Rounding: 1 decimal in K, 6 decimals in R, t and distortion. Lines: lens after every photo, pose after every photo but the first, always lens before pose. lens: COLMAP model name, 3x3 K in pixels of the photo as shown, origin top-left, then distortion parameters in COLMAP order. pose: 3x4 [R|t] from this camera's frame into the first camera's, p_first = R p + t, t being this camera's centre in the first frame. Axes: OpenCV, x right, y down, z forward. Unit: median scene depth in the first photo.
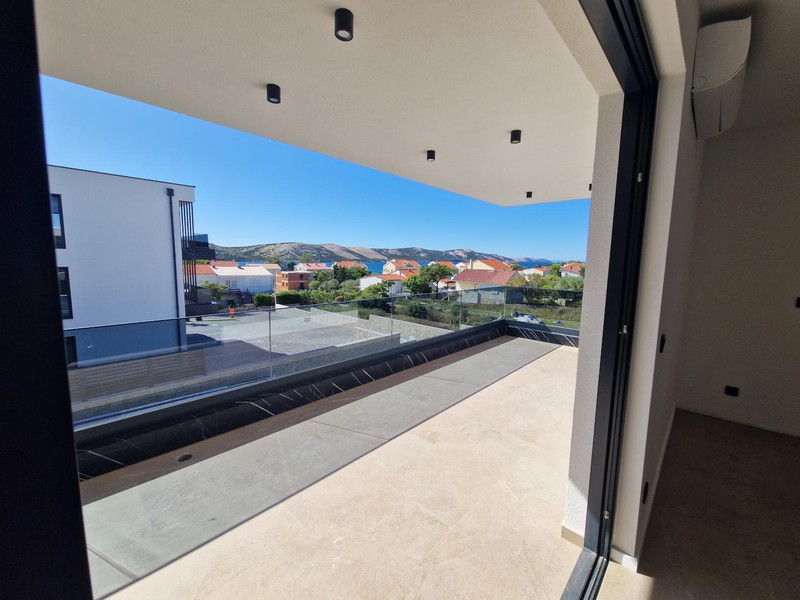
lens RADIAL K [[324.6, 0, 402.3], [0, 324.6, 297.0], [0, 0, 1]] dist [0.000200, -0.000463]
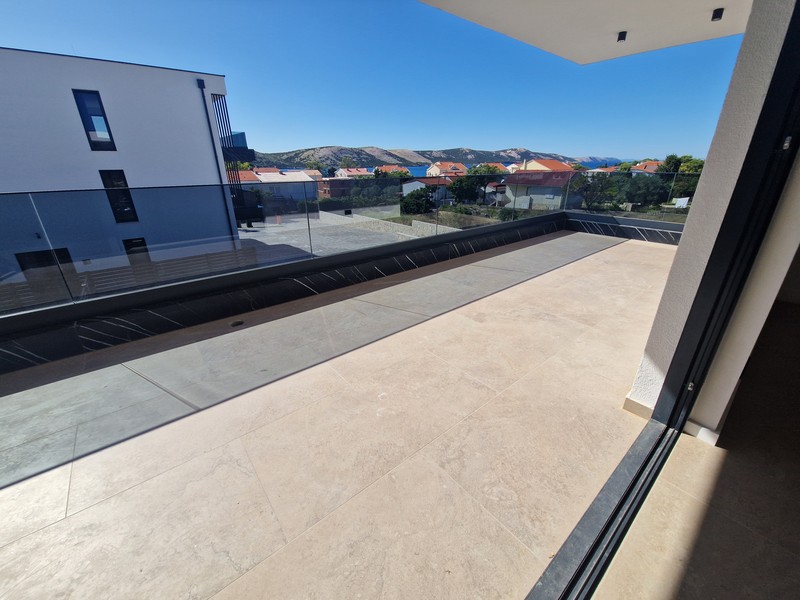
lens RADIAL K [[324.6, 0, 401.7], [0, 324.6, 296.2], [0, 0, 1]] dist [0.000200, -0.000463]
pose [[0.991353, 0.027611, -0.128282, -0.004802], [0.008073, 0.962928, 0.269639, 0.049127], [0.130972, -0.268343, 0.954379, 0.035579]]
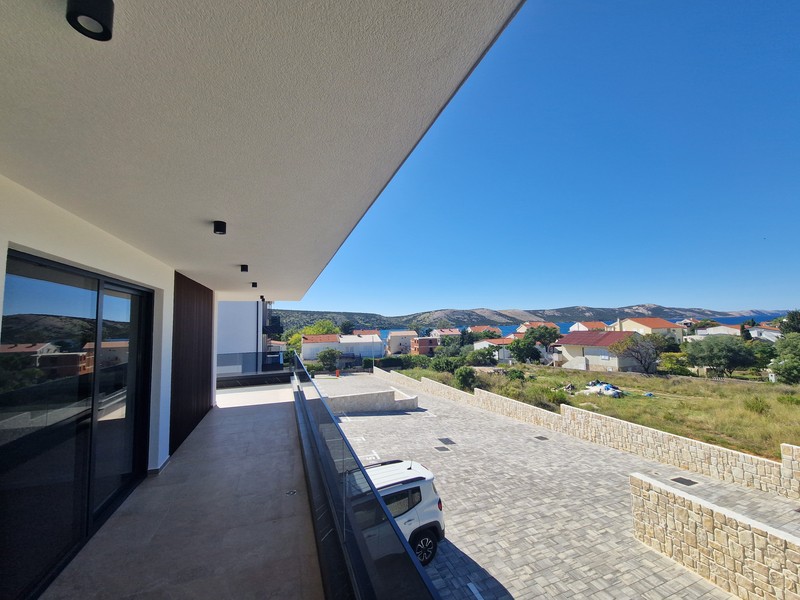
lens RADIAL K [[324.6, 0, 398.1], [0, 324.6, 300.8], [0, 0, 1]] dist [0.000200, -0.000463]
pose [[0.886959, -0.074361, -0.455822, 1.567237], [-0.011467, 0.983103, -0.182693, 0.012783], [0.461705, 0.167268, 0.871120, -0.184480]]
